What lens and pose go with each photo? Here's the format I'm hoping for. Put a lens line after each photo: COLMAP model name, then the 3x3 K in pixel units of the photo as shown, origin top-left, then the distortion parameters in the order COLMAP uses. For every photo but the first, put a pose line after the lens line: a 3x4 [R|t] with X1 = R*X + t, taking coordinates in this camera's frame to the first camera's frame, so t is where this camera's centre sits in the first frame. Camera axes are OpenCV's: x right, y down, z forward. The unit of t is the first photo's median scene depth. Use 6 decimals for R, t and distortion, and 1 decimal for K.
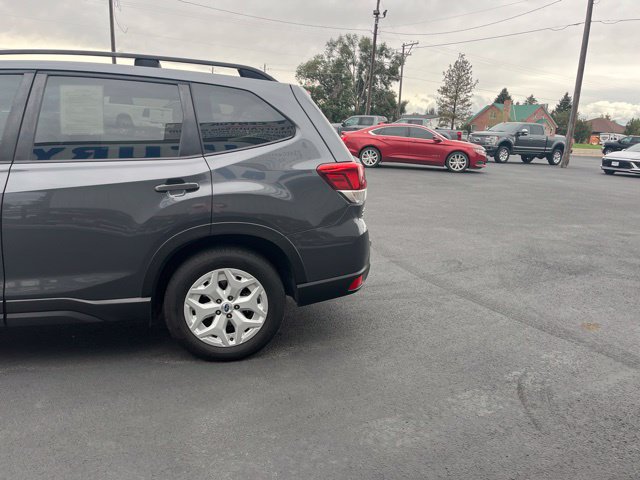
lens RADIAL K [[485.1, 0, 315.0], [0, 485.1, 234.3], [0, 0, 1]] dist [0.066470, -0.082671]
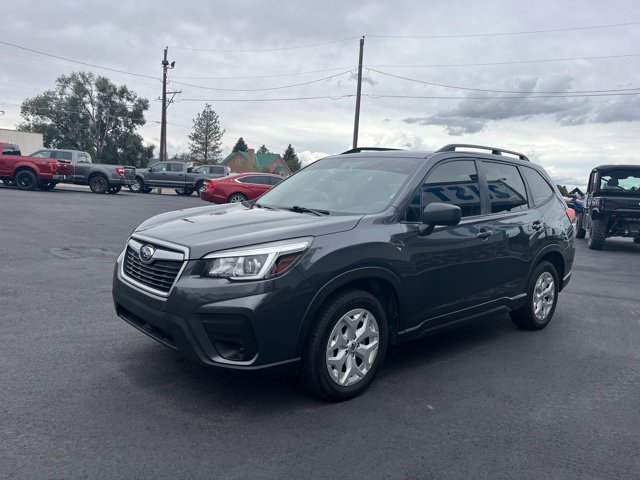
lens RADIAL K [[485.1, 0, 315.6], [0, 485.1, 240.3], [0, 0, 1]] dist [0.066470, -0.082671]
pose [[0.859865, -0.061934, 0.506751, -0.297172], [0.099307, 0.993945, -0.047029, -0.006712], [-0.500770, 0.090762, 0.860809, -0.014788]]
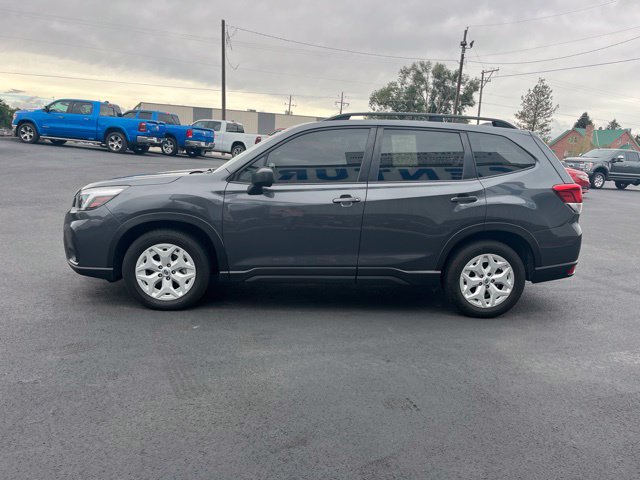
lens RADIAL K [[485.1, 0, 317.6], [0, 485.1, 235.8], [0, 0, 1]] dist [0.066470, -0.082671]
pose [[0.992167, 0.023431, -0.122702, -0.089072], [-0.028999, 0.998620, -0.043794, 0.016308], [0.121506, 0.047009, 0.991477, -0.094483]]
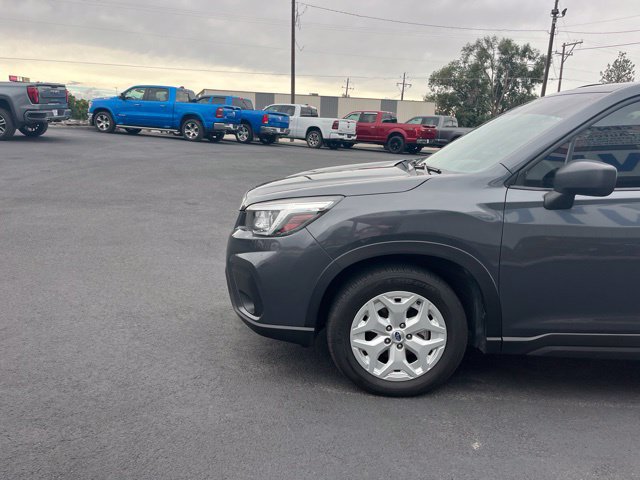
lens RADIAL K [[485.1, 0, 312.2], [0, 485.1, 236.7], [0, 0, 1]] dist [0.066470, -0.082671]
pose [[0.972060, 0.032374, -0.232488, -0.186071], [-0.035422, 0.999332, -0.008946, -0.002303], [0.232043, 0.016931, 0.972558, -0.012038]]
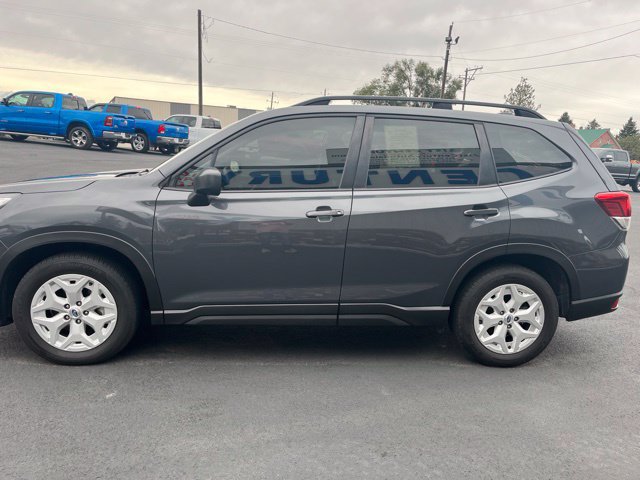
lens RADIAL K [[485.1, 0, 316.8], [0, 485.1, 237.8], [0, 0, 1]] dist [0.066470, -0.082671]
pose [[0.995712, 0.023656, -0.089427, -0.091596], [-0.027066, 0.998945, -0.037108, 0.002962], [0.088455, 0.039369, 0.995302, -0.030400]]
